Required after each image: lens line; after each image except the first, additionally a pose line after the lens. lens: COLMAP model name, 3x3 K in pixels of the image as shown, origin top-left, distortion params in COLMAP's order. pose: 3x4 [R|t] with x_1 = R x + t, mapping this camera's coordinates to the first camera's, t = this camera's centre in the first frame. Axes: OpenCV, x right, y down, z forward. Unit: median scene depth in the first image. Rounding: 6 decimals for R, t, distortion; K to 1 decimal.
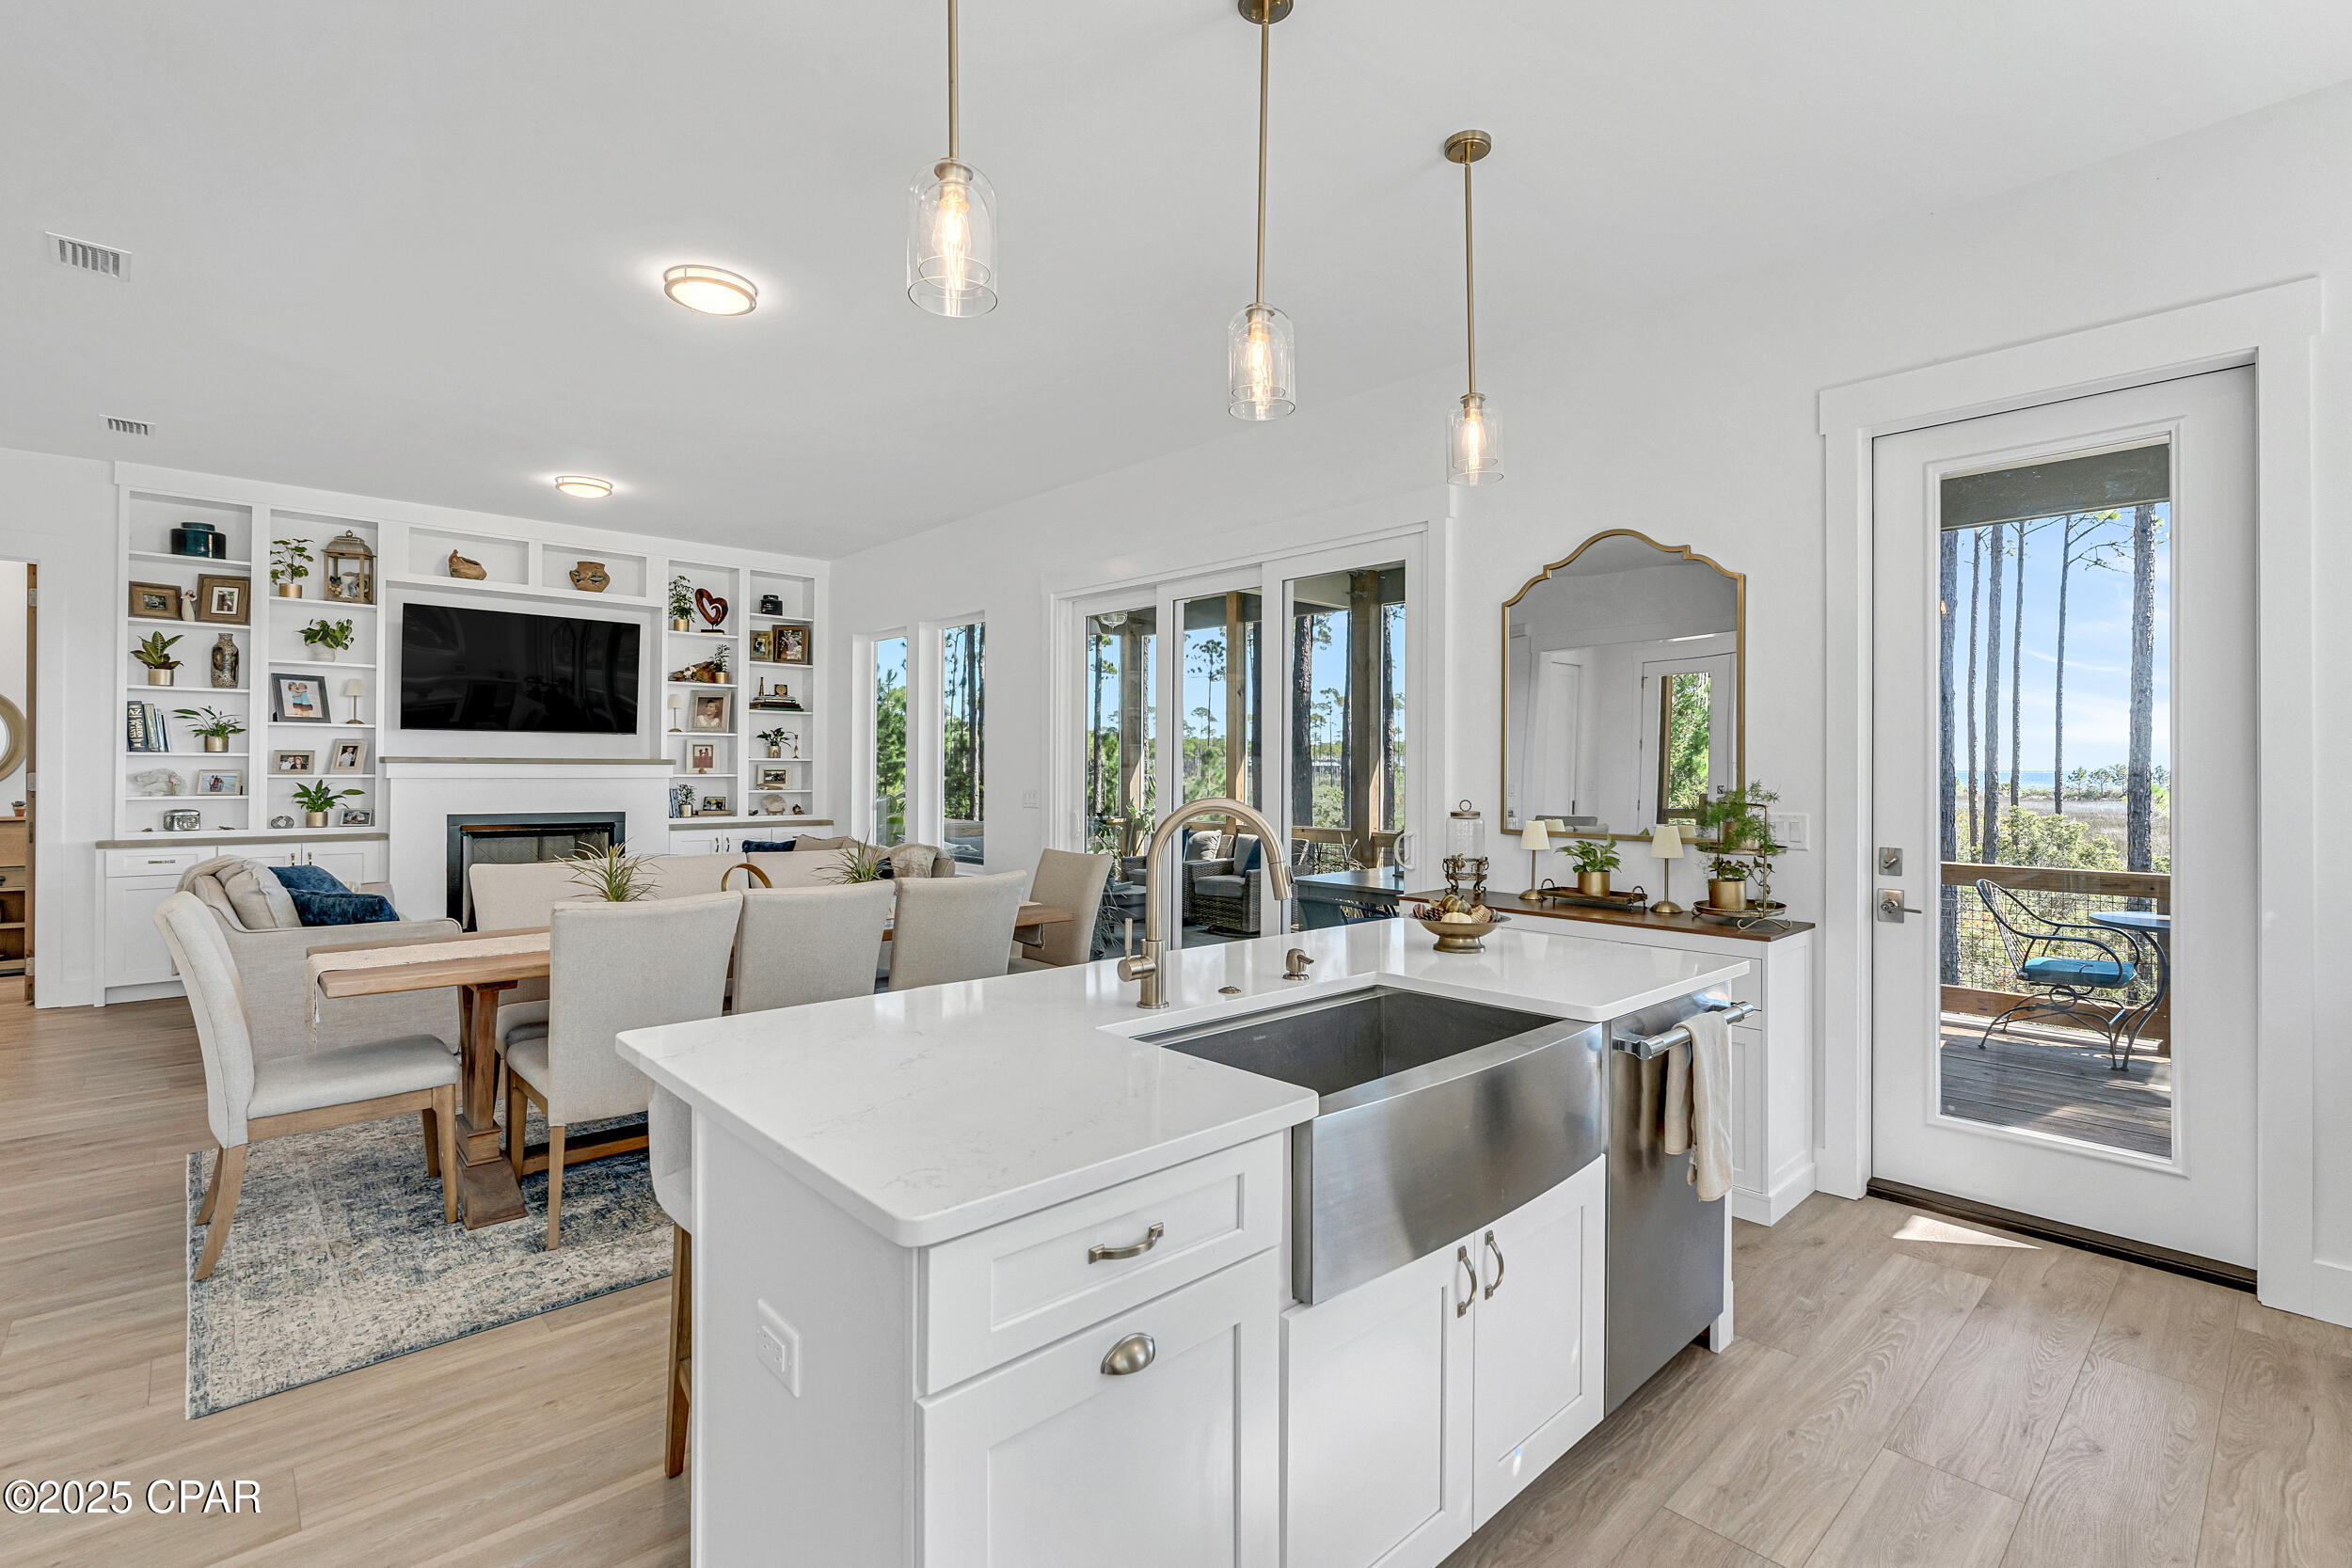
lens RADIAL K [[1067.3, 0, 1192.0], [0, 1067.3, 765.7], [0, 0, 1]] dist [-0.009859, 0.003076]
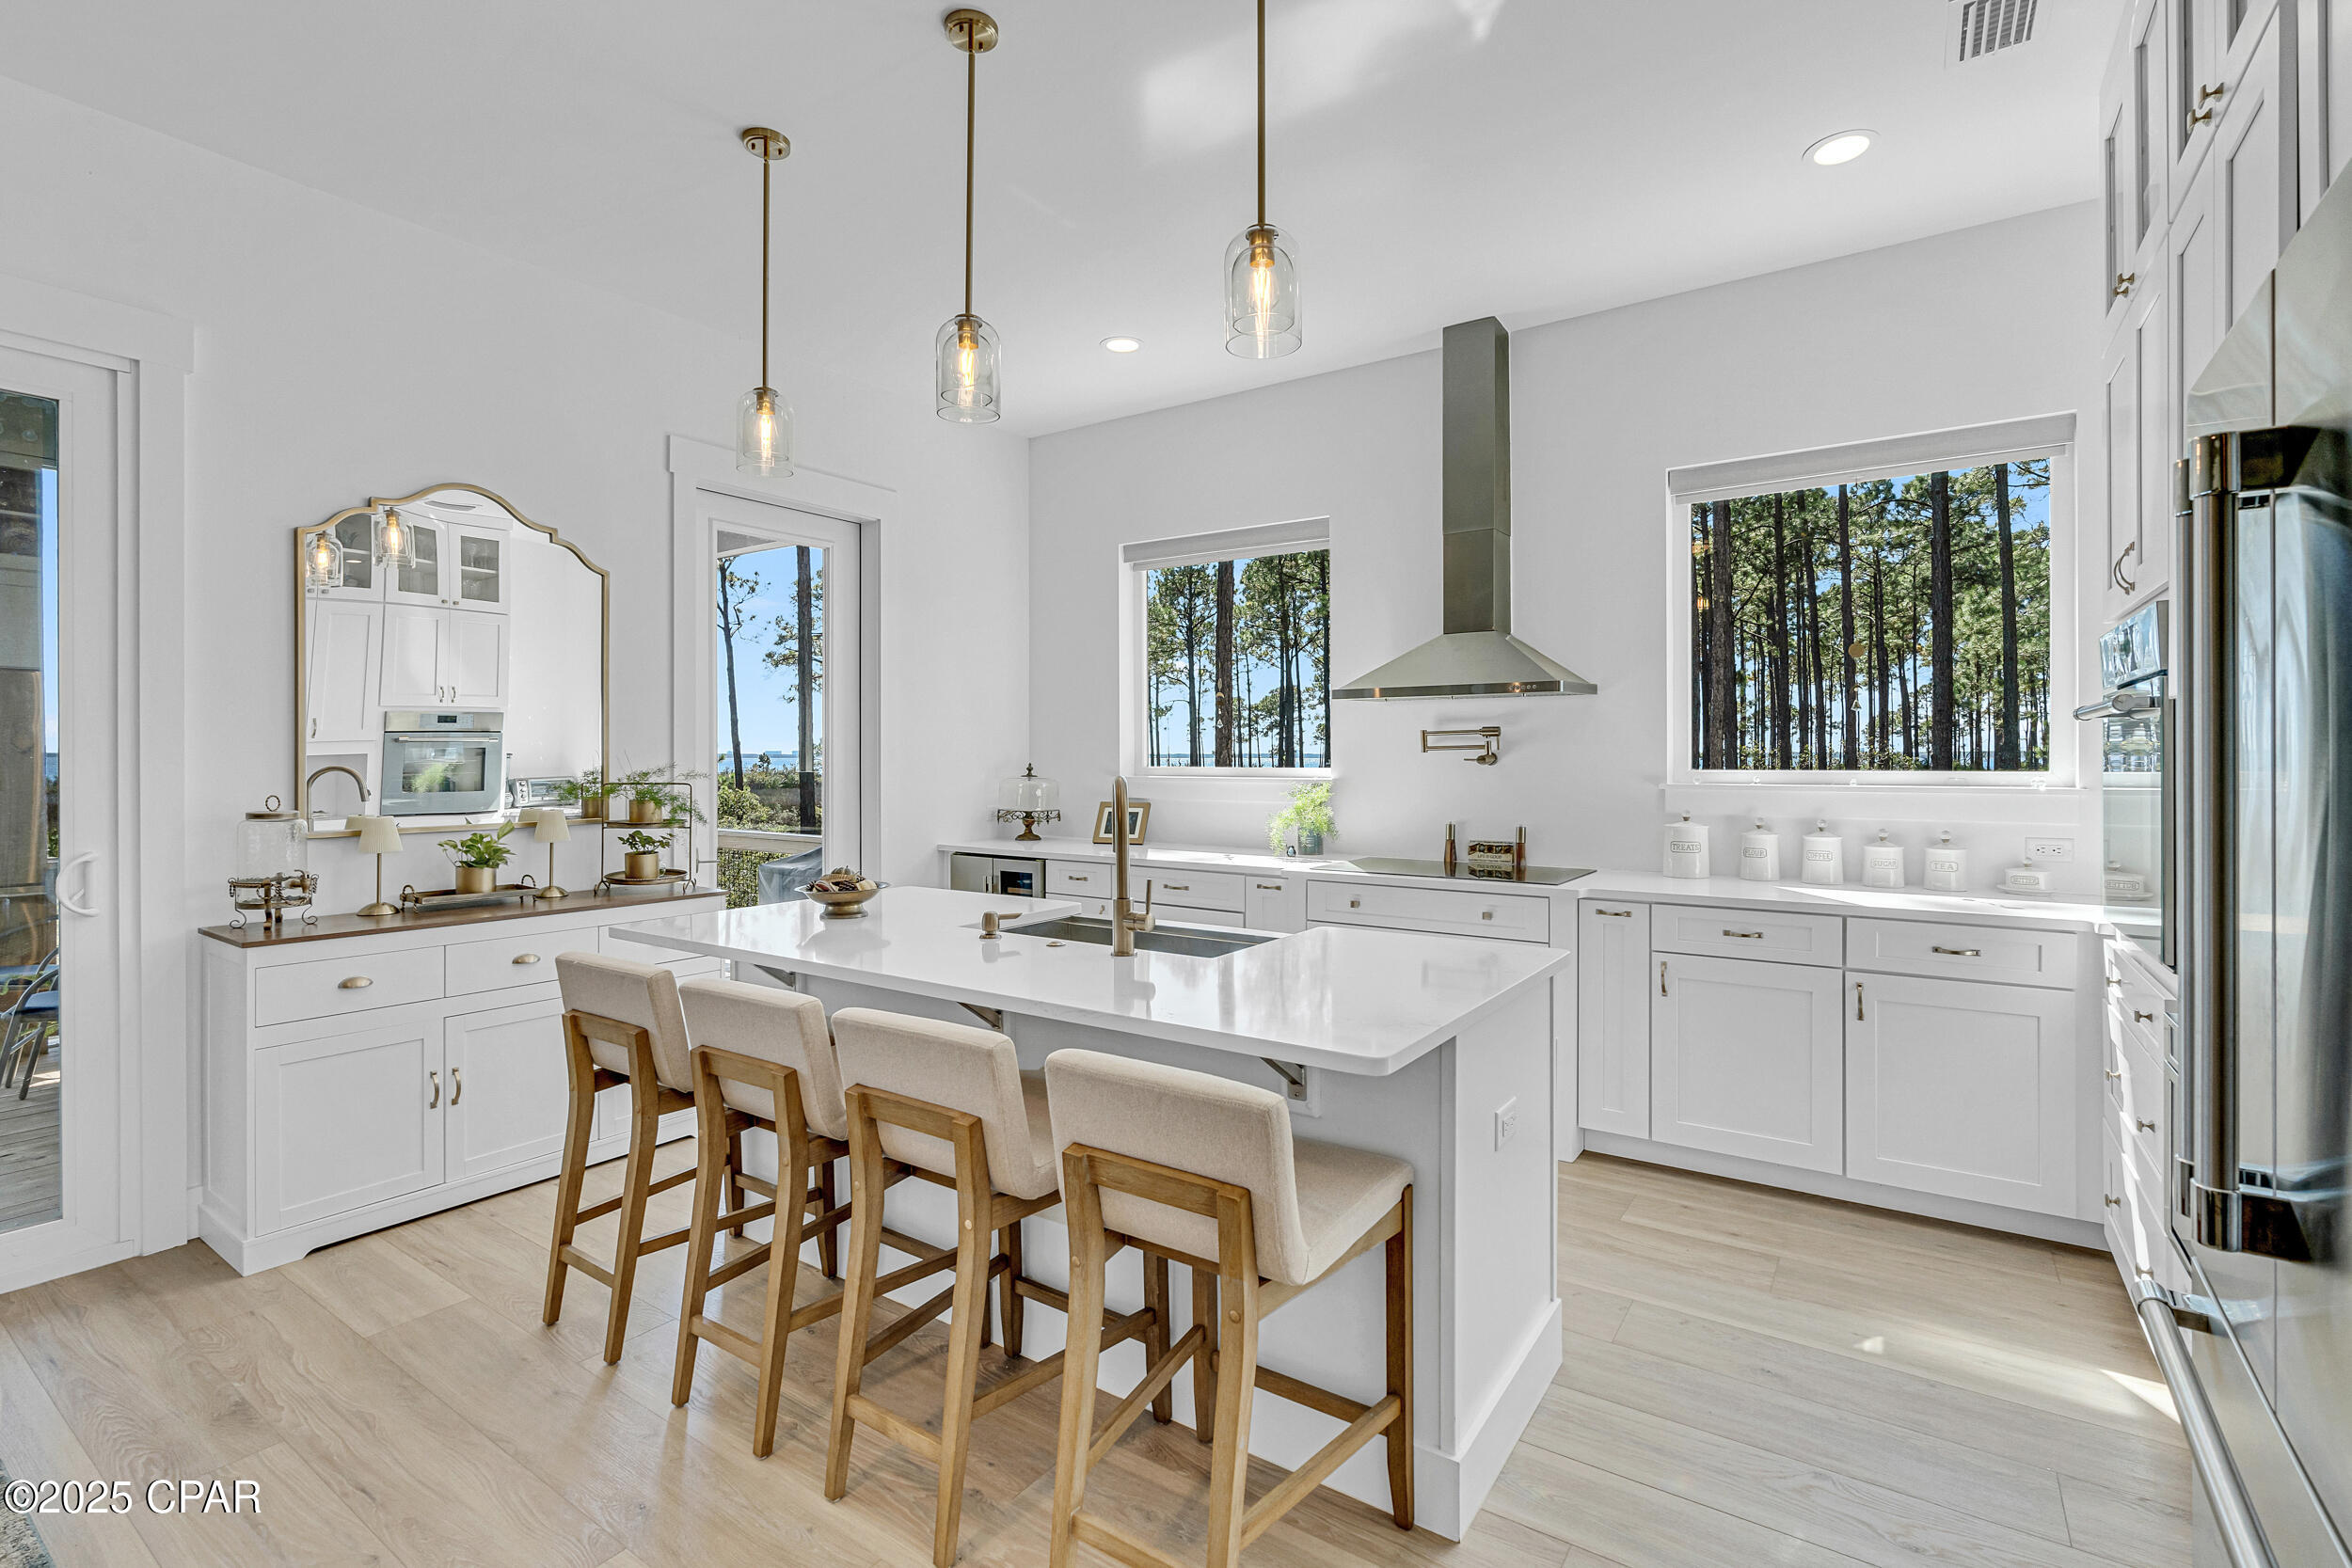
lens RADIAL K [[1067.3, 0, 1191.8], [0, 1067.3, 762.9], [0, 0, 1]] dist [-0.009859, 0.003076]
pose [[-0.220088, -0.008298, 0.975445, -0.353074], [-0.005165, 0.999960, 0.007341, 0.001345], [-0.975466, -0.003422, -0.220122, 0.347999]]
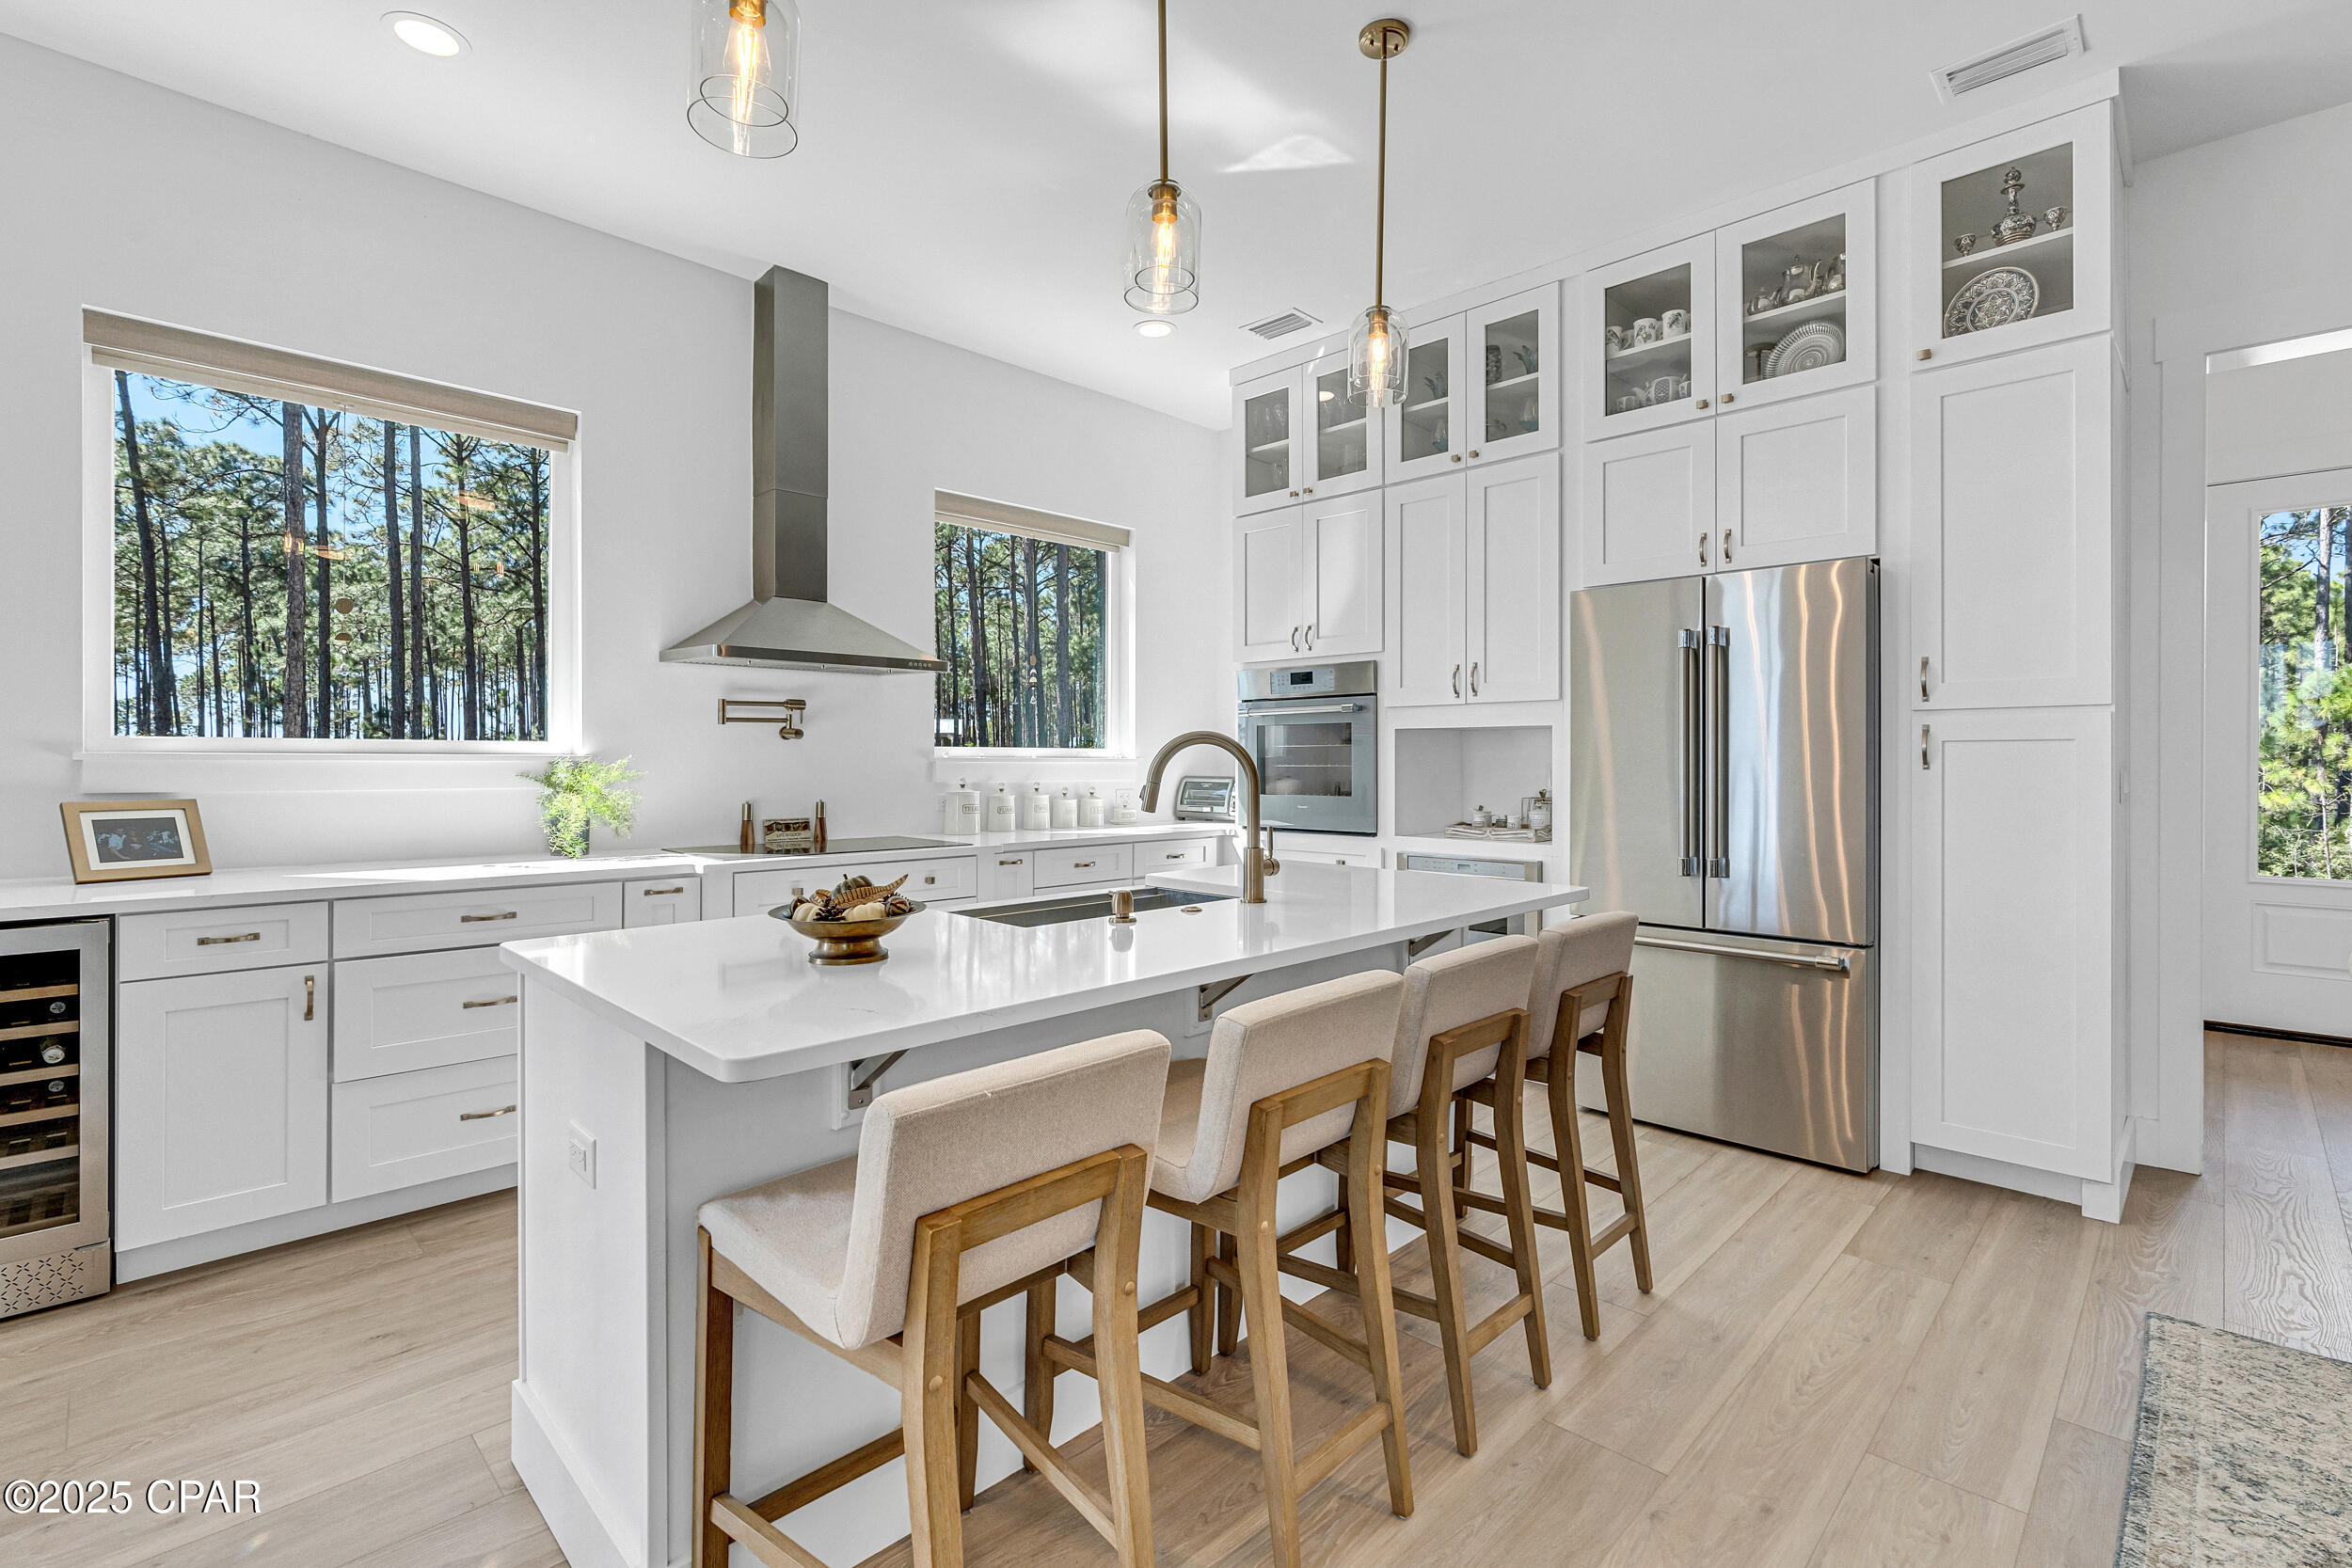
lens RADIAL K [[1067.3, 0, 1180.0], [0, 1067.3, 765.3], [0, 0, 1]] dist [-0.009859, 0.003076]
pose [[-0.999258, -0.005925, -0.038049, 0.025023], [-0.005942, 0.999982, 0.000341, 0.019561], [0.038046, 0.000567, -0.999276, 0.651613]]
